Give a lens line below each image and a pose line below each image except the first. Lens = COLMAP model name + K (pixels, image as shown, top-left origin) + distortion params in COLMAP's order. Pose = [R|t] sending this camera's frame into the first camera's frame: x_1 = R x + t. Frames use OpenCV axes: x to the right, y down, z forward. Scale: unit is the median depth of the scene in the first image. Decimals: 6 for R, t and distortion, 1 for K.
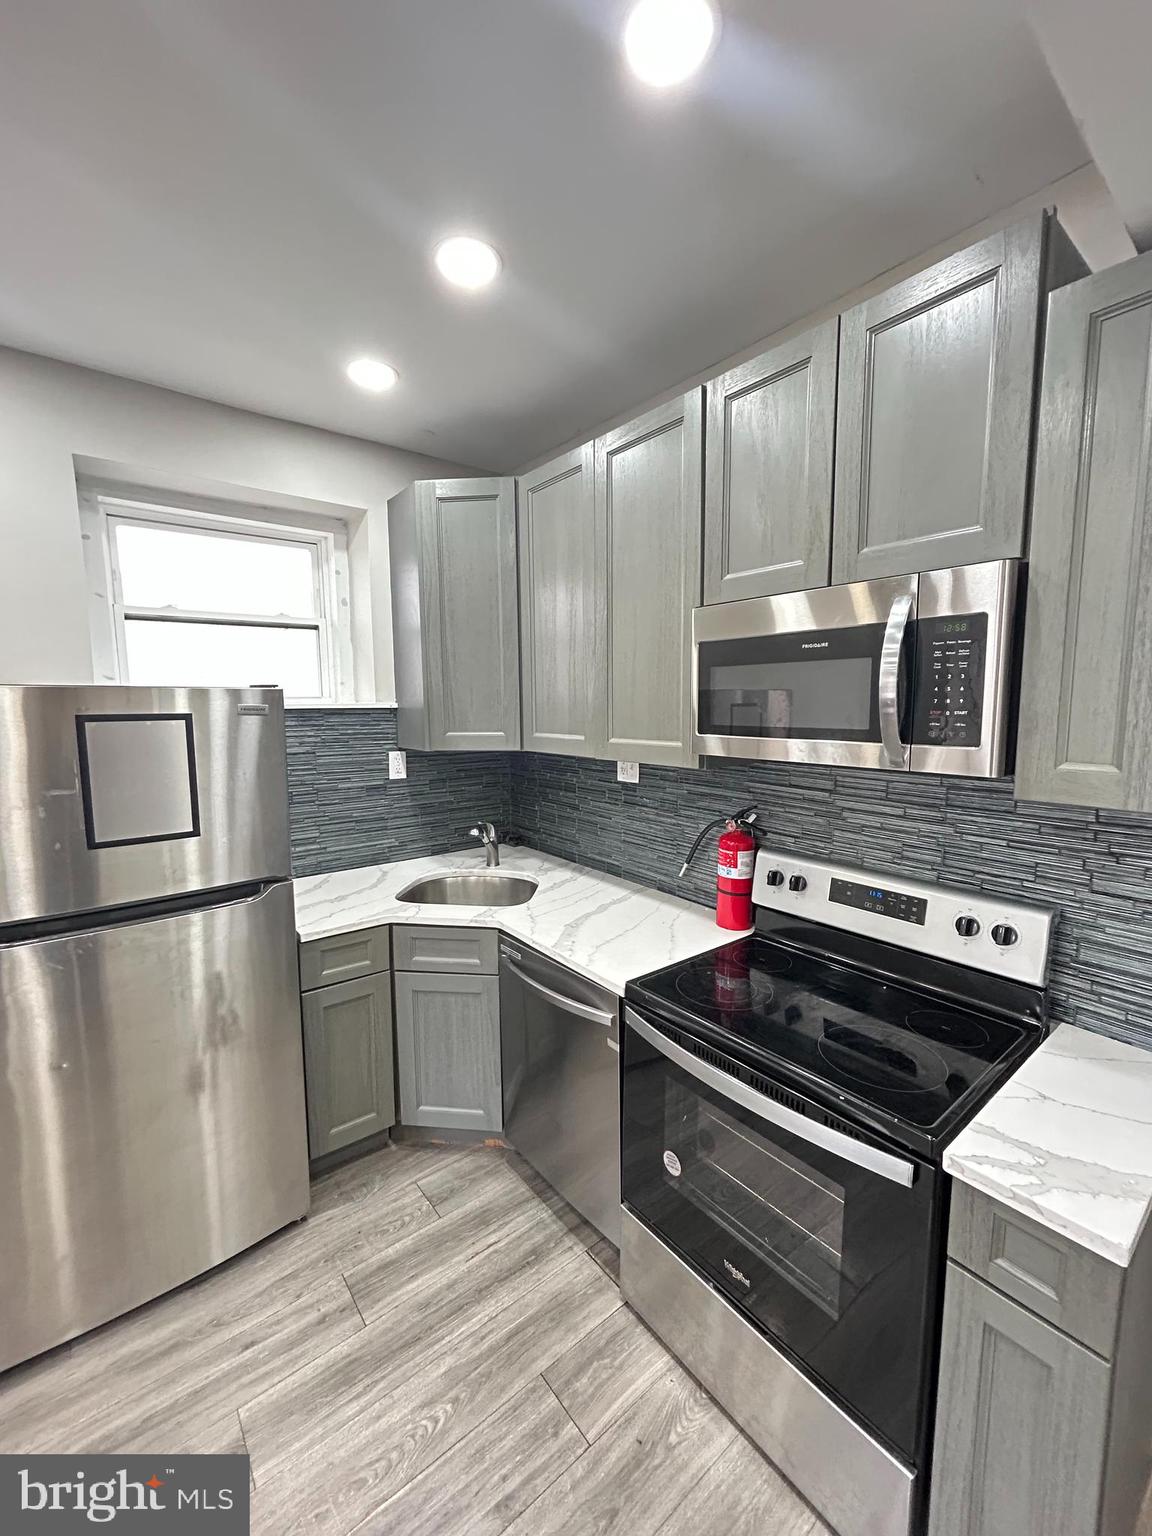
lens RADIAL K [[618.2, 0, 569.9], [0, 618.2, 770.0], [0, 0, 1]] dist [-0.000890, -0.000682]
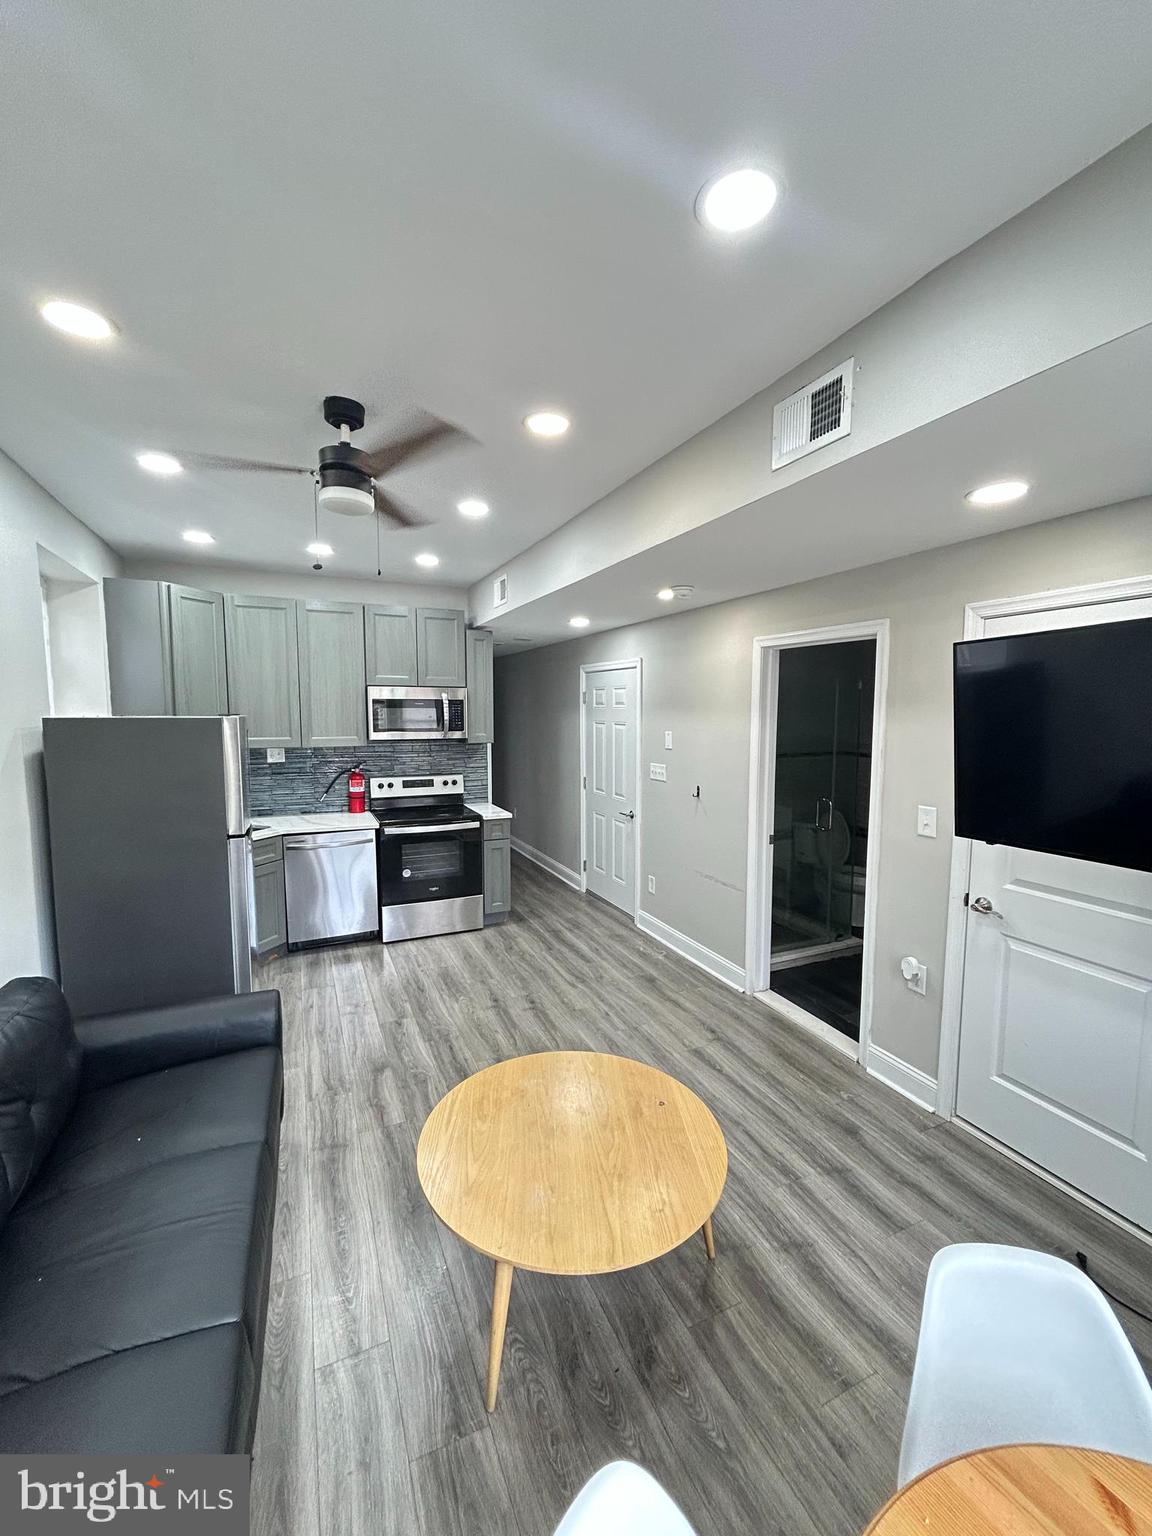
lens RADIAL K [[618.2, 0, 576.5], [0, 618.2, 769.0], [0, 0, 1]] dist [-0.000890, -0.000682]
pose [[0.254718, -0.086147, 0.963170, -2.182206], [0.103330, 0.992746, 0.061466, 0.028741], [-0.961479, 0.083867, 0.261772, -0.552513]]
